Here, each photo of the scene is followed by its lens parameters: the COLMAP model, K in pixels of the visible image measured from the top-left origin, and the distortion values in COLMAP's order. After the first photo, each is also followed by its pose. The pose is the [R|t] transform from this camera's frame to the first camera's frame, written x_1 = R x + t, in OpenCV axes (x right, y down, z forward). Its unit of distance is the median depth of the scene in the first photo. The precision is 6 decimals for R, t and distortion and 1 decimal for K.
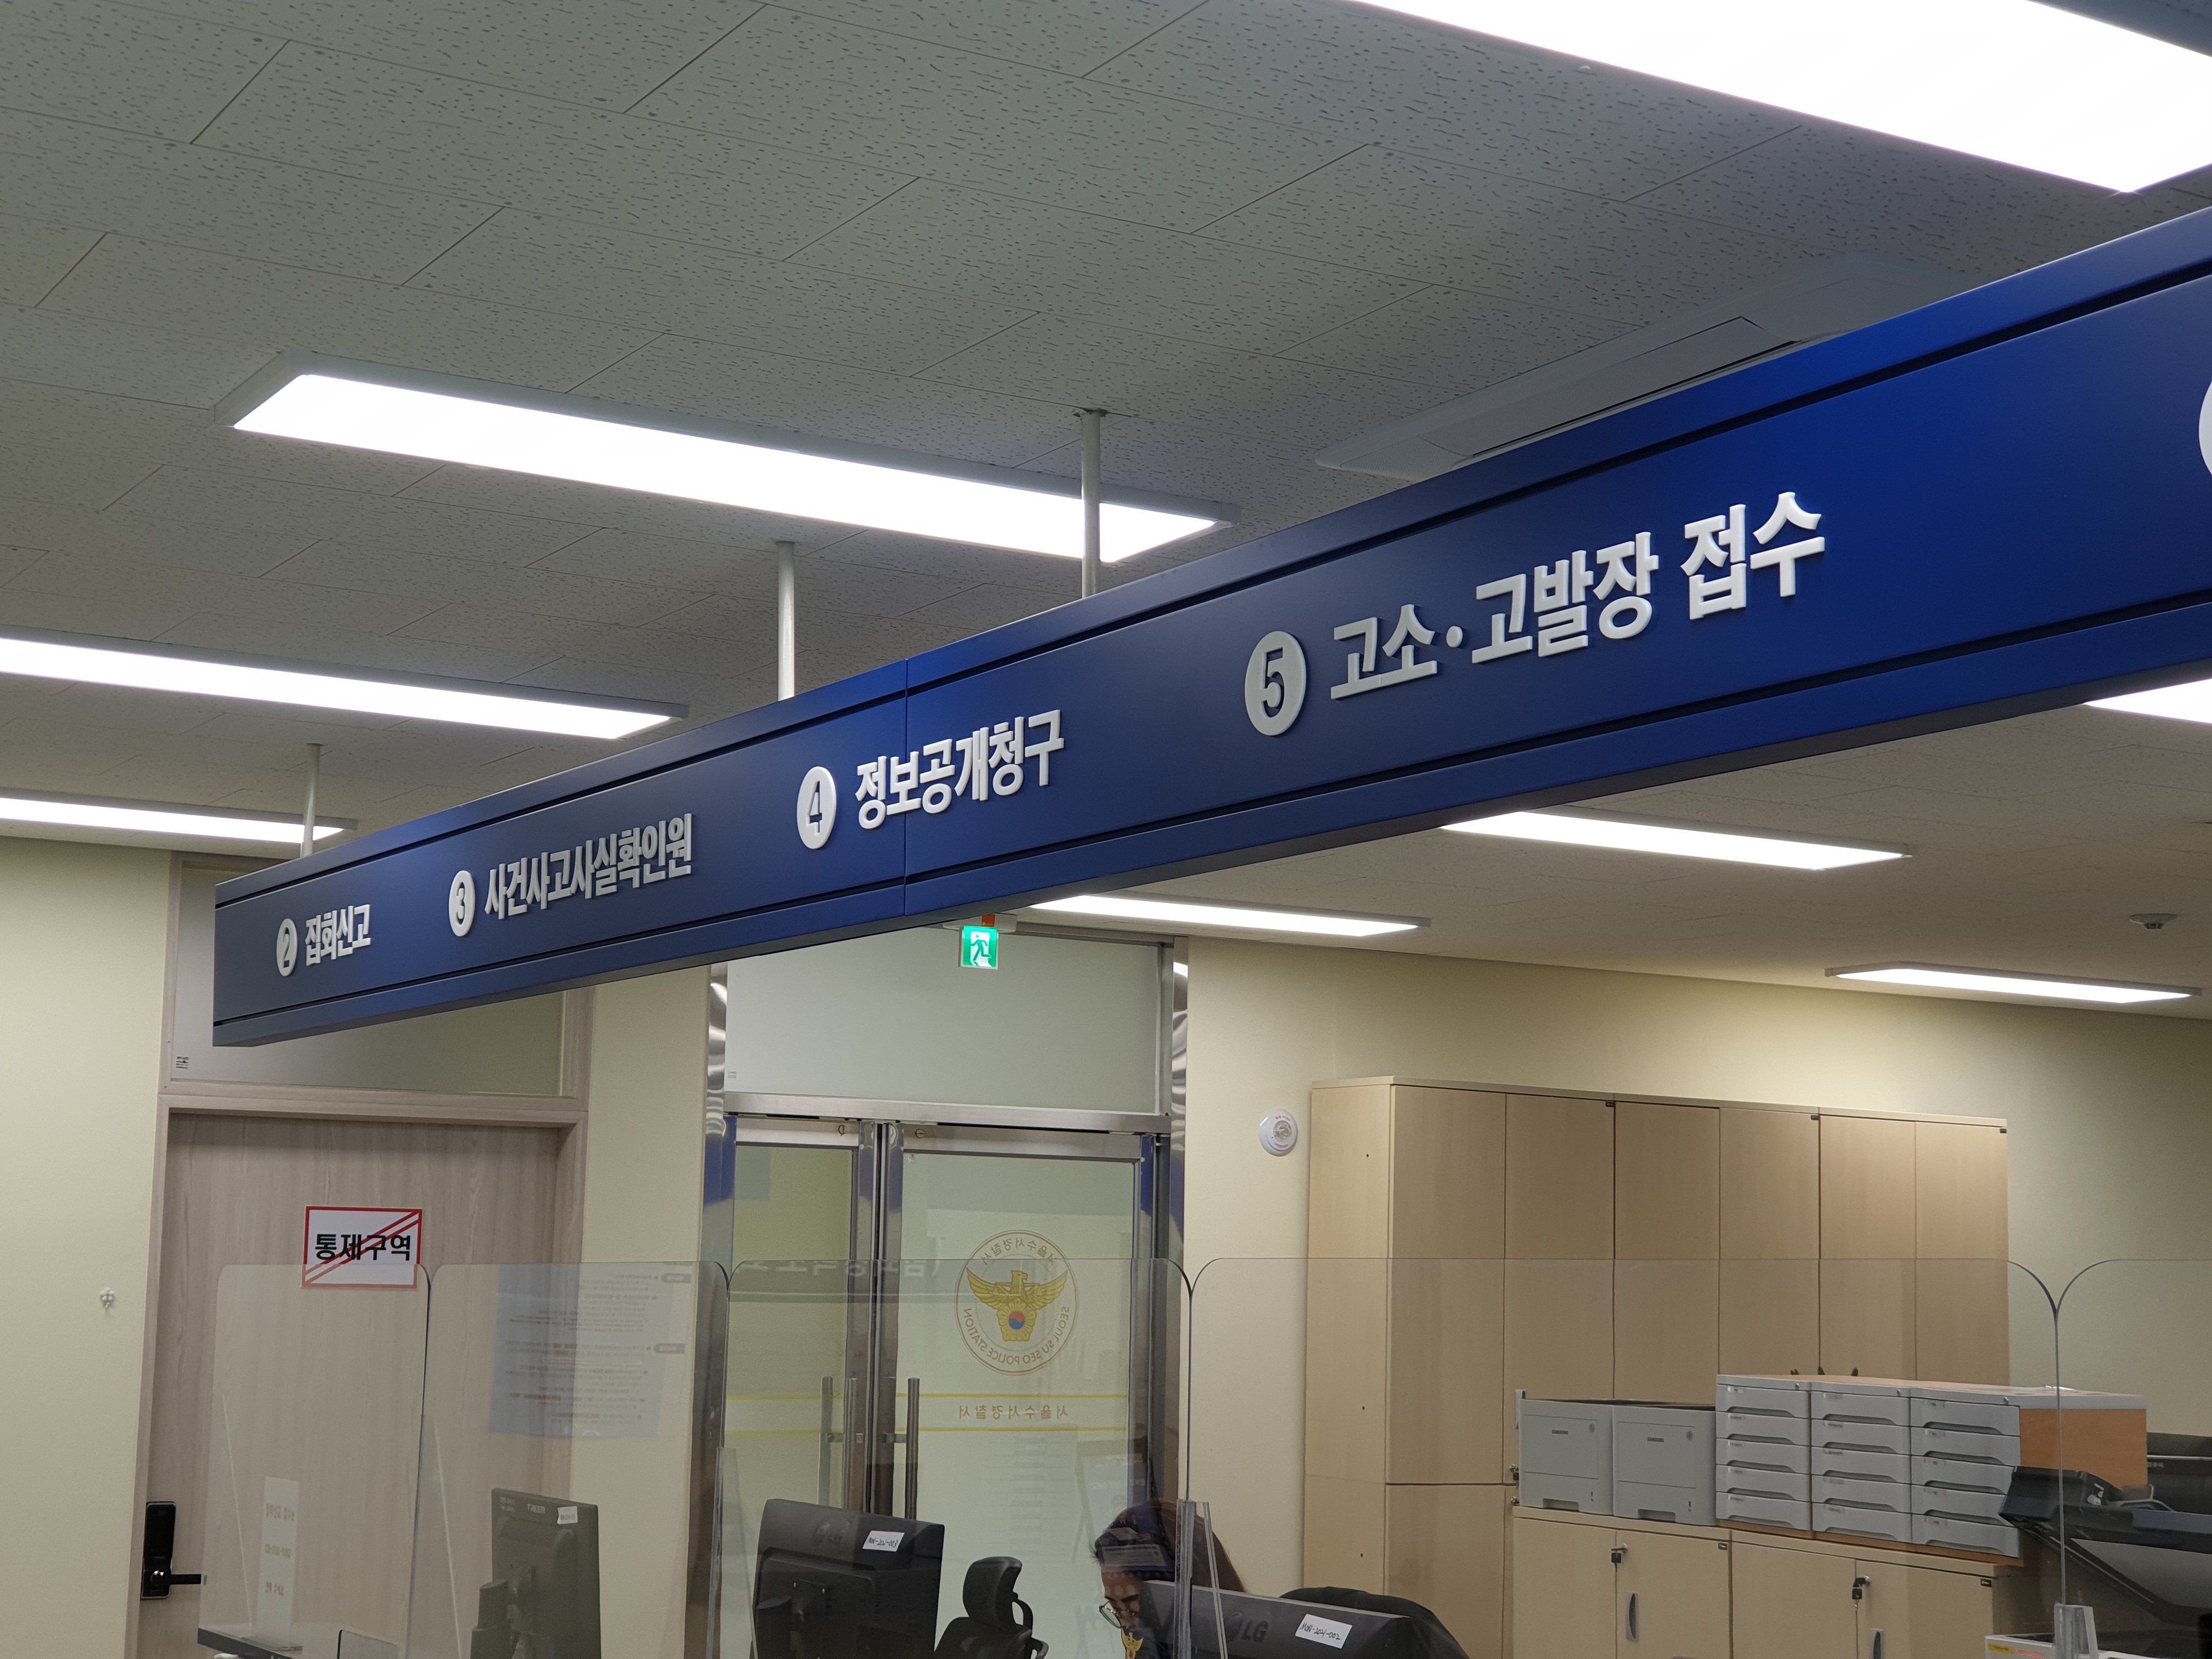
lens RADIAL K [[3318.7, 0, 1106.0], [0, 3318.7, 829.5], [0, 0, 1]] dist [0.333996, -1.532974]
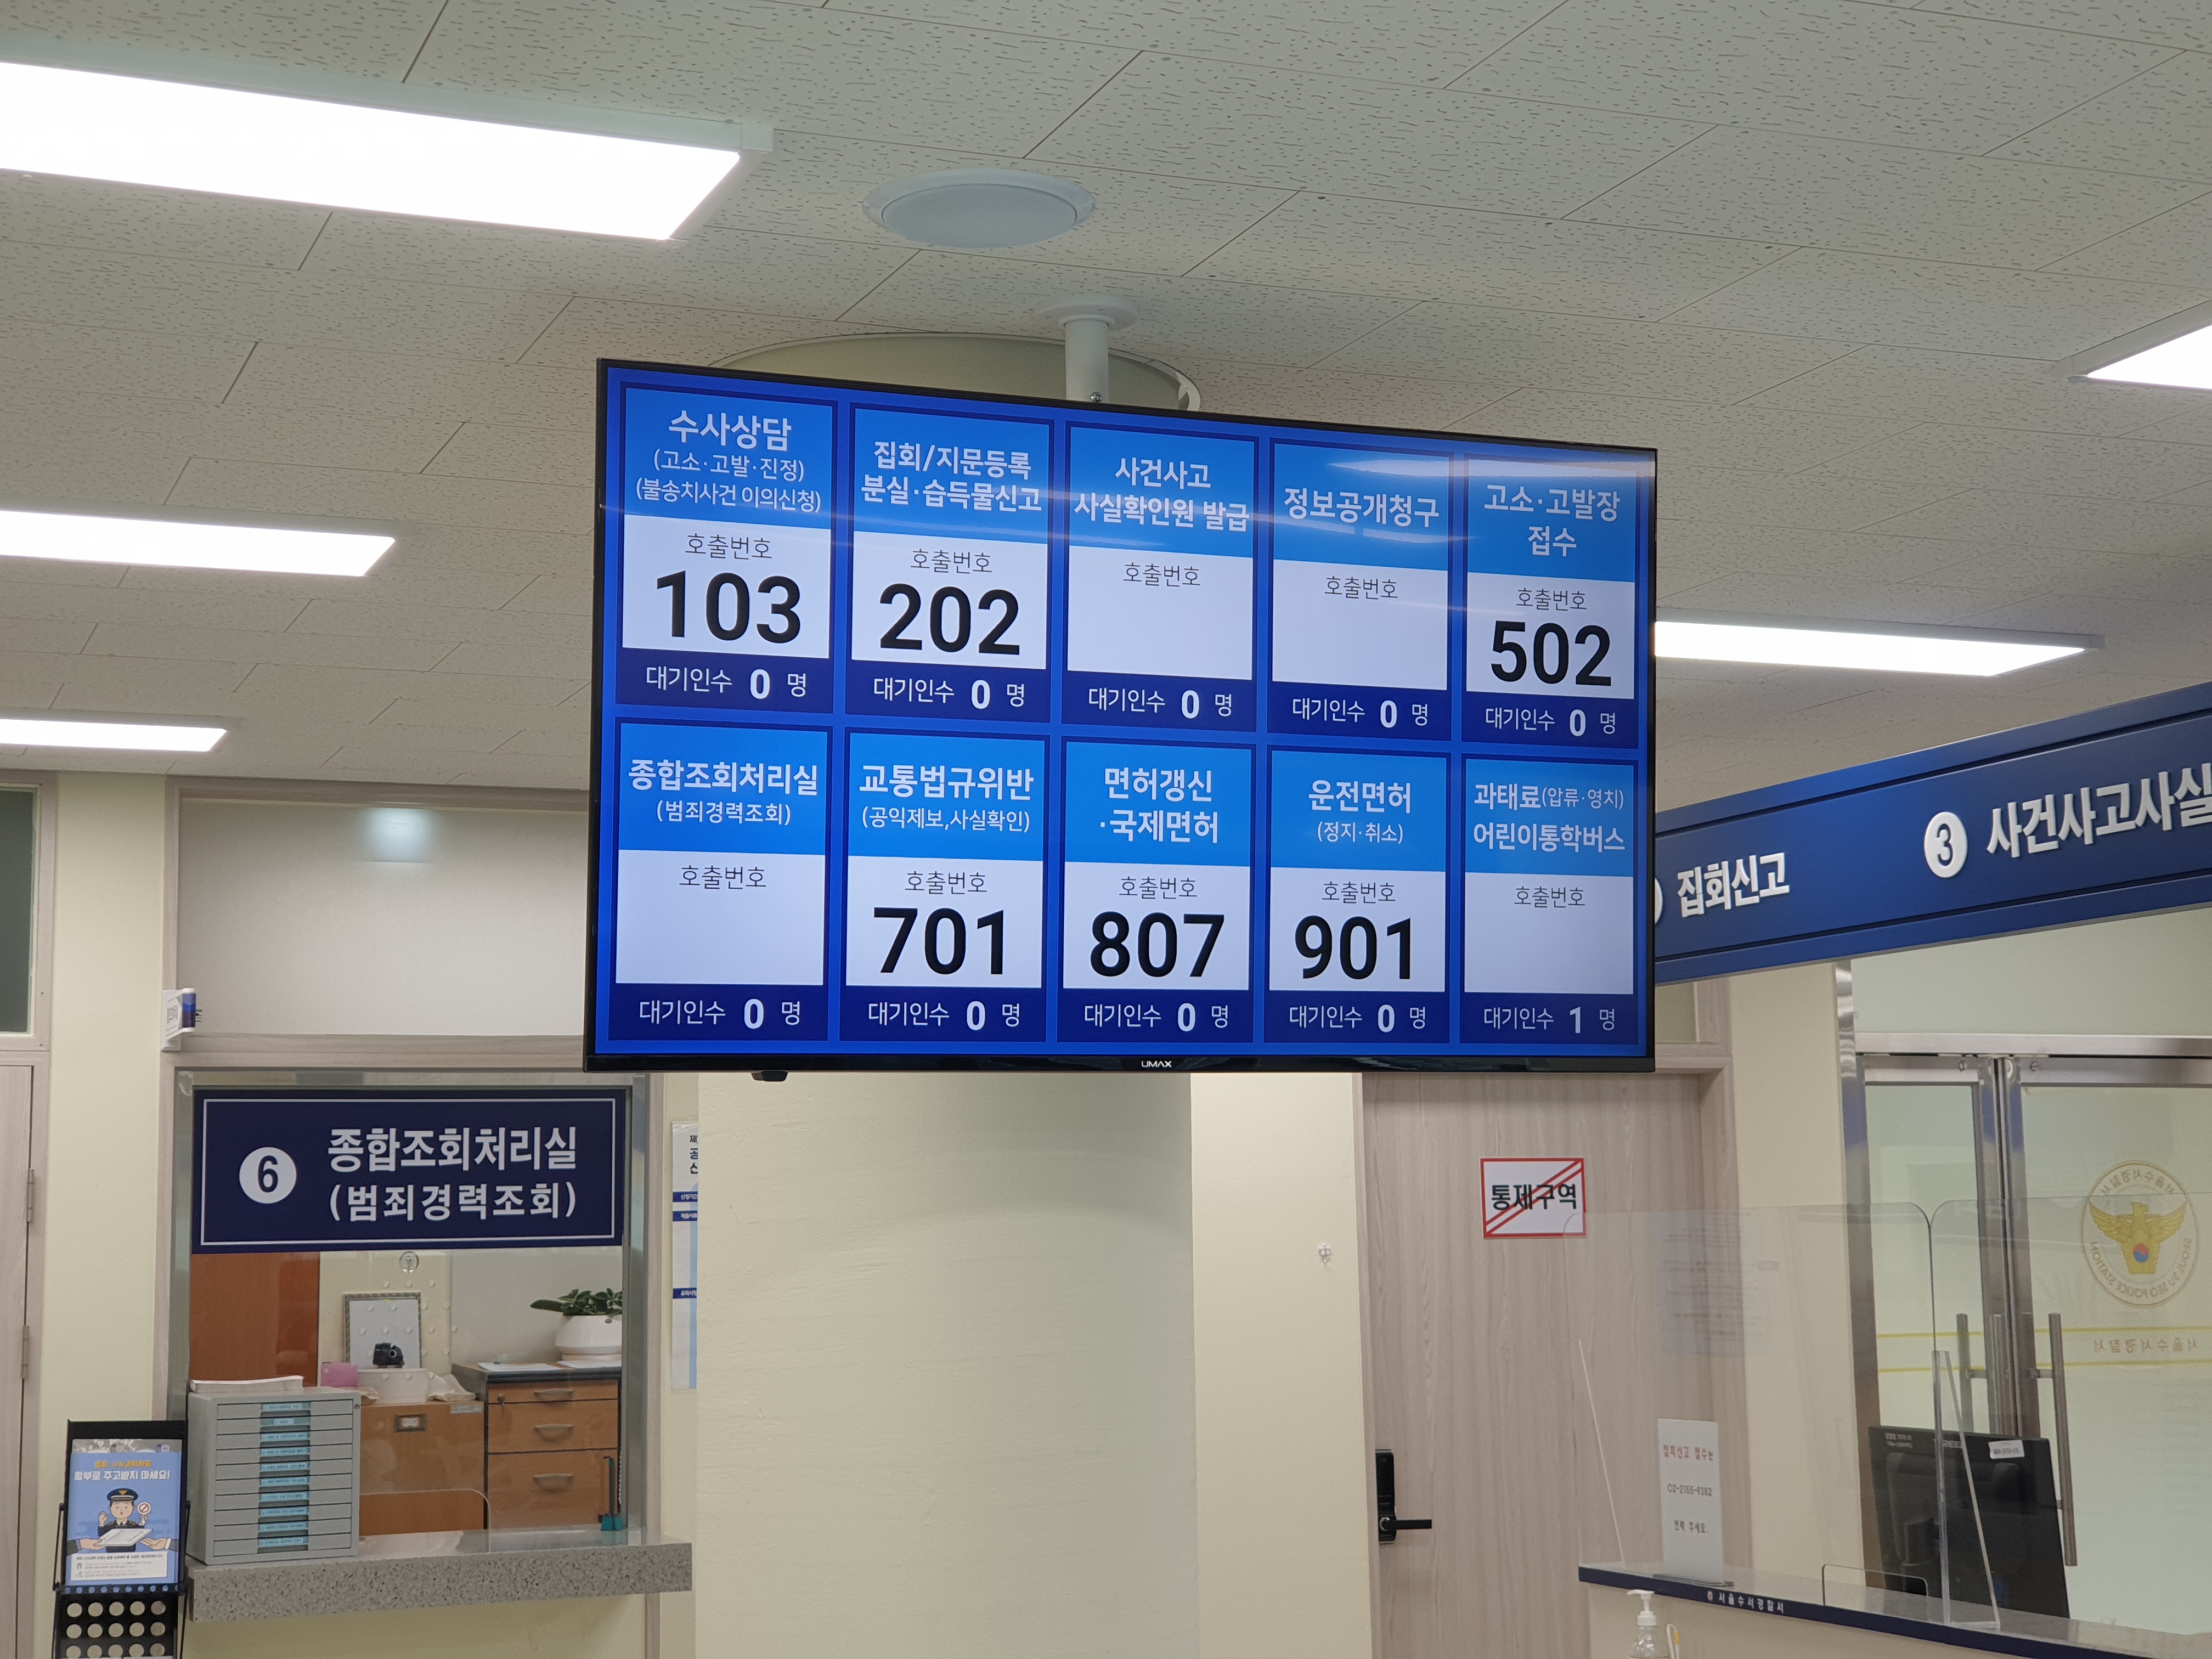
lens RADIAL K [[3310.6, 0, 1105.7], [0, 3310.6, 734.7], [0, 0, 1]] dist [-0.005959, 0.521488]
pose [[0.989445, -0.059455, -0.132151, -0.208390], [0.057354, 0.998160, -0.019651, -0.004045], [0.133076, 0.011864, 0.991035, -0.017870]]
